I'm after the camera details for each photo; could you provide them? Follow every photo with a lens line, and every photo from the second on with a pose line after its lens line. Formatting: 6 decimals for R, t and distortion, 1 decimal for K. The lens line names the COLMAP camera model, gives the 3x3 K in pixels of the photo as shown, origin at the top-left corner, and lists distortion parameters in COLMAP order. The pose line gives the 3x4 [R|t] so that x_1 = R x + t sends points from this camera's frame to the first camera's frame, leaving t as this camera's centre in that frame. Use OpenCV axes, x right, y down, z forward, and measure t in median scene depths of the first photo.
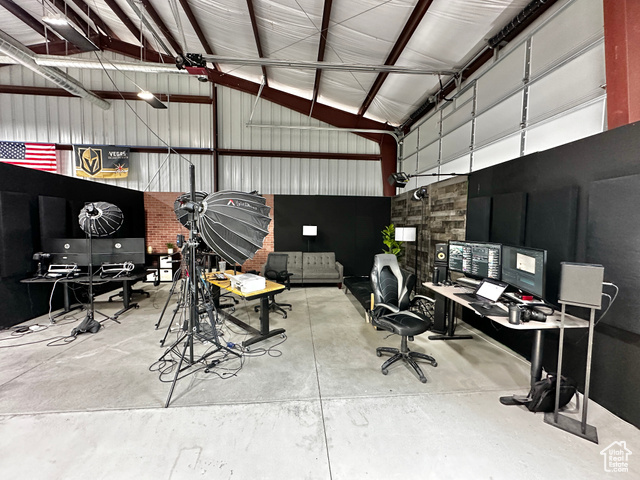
lens RADIAL K [[255.5, 0, 321.6], [0, 255.5, 239.4], [0, 0, 1]] dist [0.000098, 0.000230]
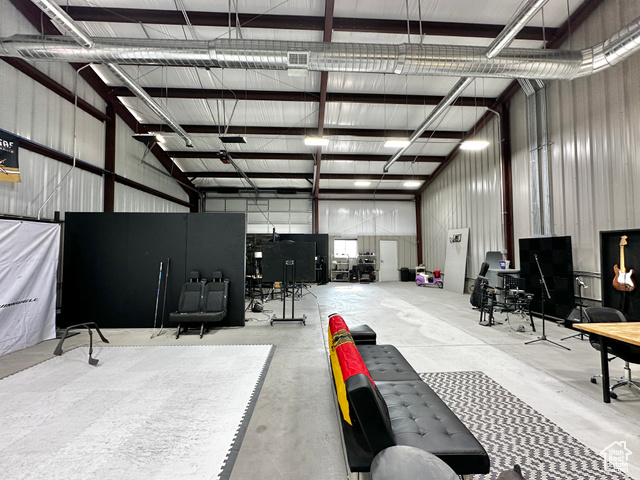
lens RADIAL K [[255.5, 0, 317.8], [0, 255.5, 238.3], [0, 0, 1]] dist [0.000098, 0.000230]
pose [[0.056979, 0.038571, 0.997630, -1.410700], [0.056454, 0.997530, -0.041792, -0.035515], [-0.996778, 0.058701, 0.054661, 0.222732]]
